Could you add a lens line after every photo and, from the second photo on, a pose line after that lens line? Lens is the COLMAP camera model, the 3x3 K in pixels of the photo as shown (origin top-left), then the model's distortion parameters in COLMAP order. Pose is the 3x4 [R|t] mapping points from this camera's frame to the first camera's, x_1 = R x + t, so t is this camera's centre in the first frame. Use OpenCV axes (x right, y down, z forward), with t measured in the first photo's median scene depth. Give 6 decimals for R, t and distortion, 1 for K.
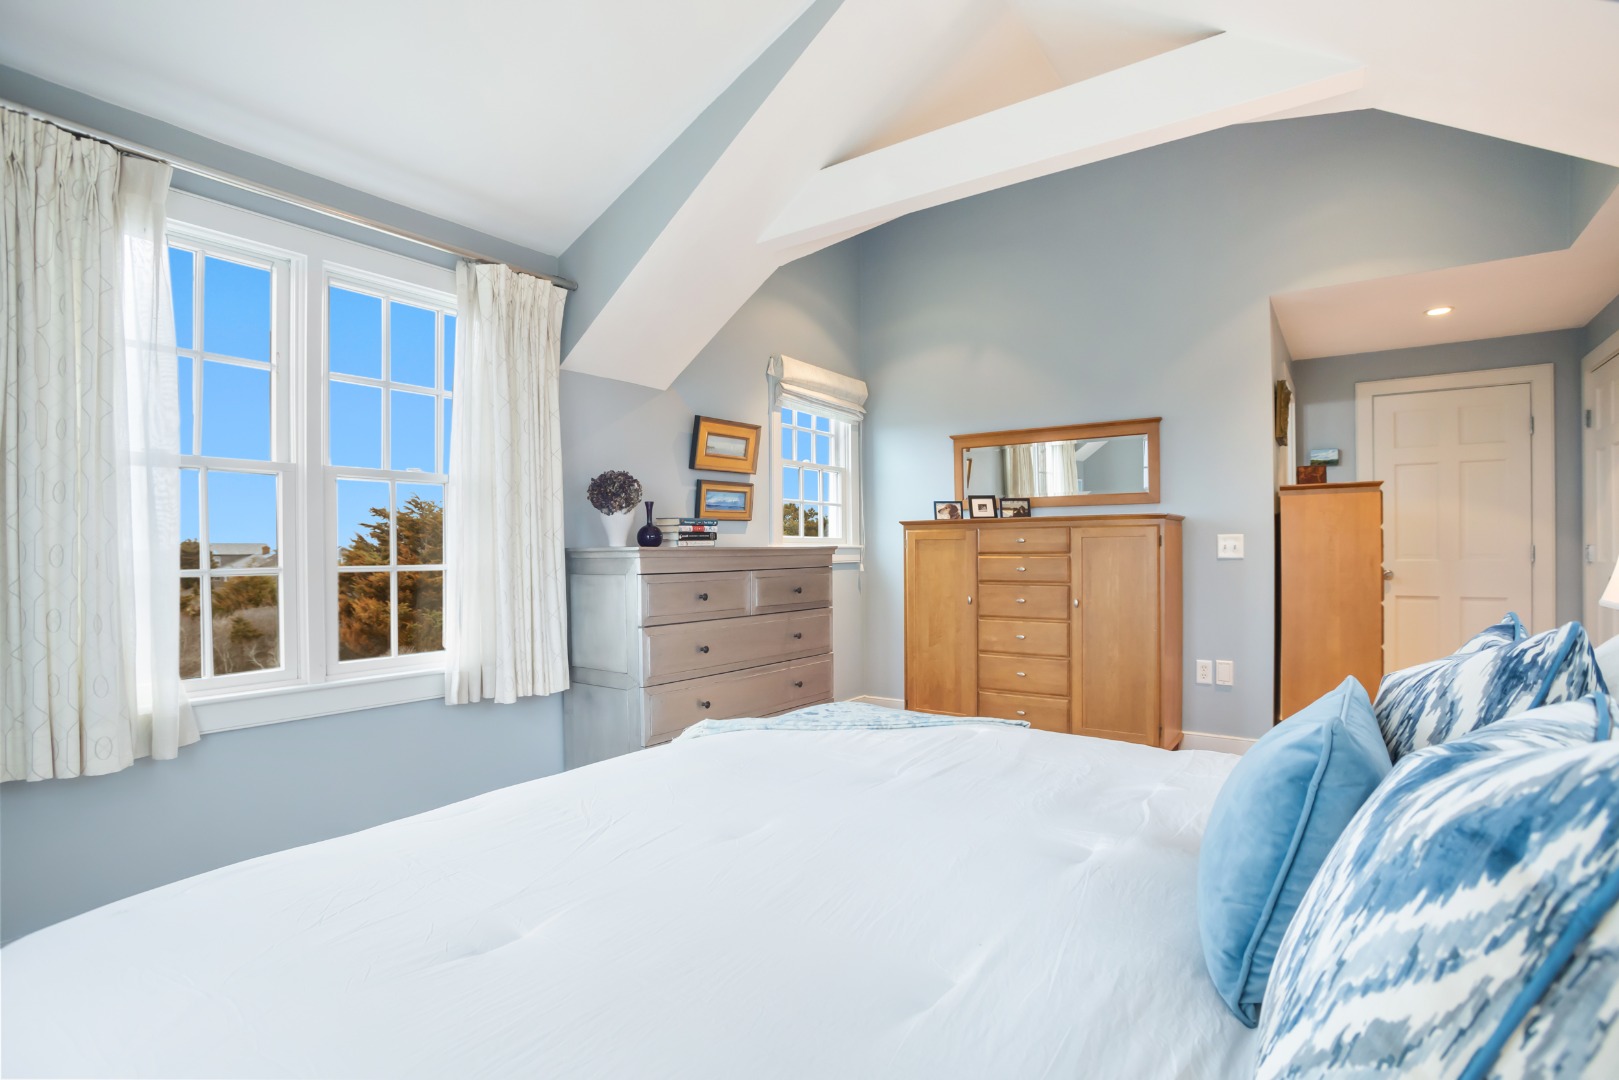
lens RADIAL K [[770.9, 0, 799.2], [0, 770.9, 555.6], [0, 0, 1]] dist [-0.048110, 0.000301]
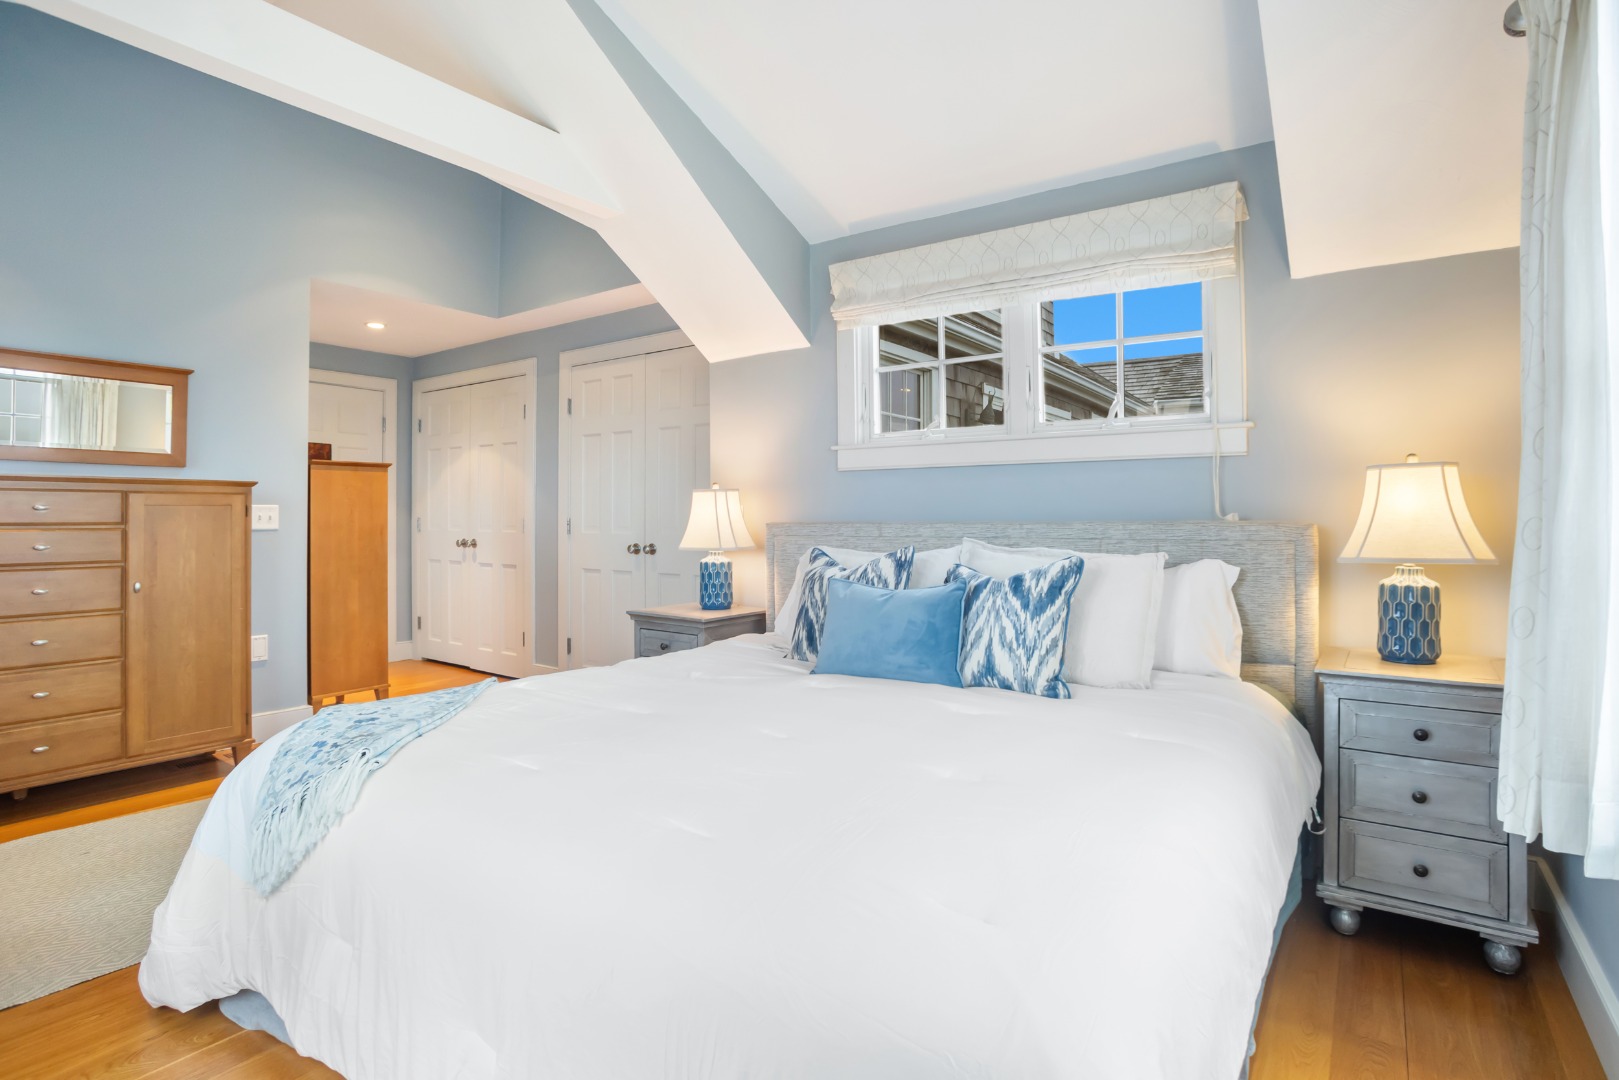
lens RADIAL K [[797.0, 0, 817.8], [0, 797.0, 521.4], [0, 0, 1]] dist [-0.035776, 0.000318]
pose [[-0.020217, 0.001405, 0.999795, -0.452381], [0.006388, 0.999979, -0.001276, -0.000948], [-0.999775, 0.006361, -0.020225, 0.304492]]
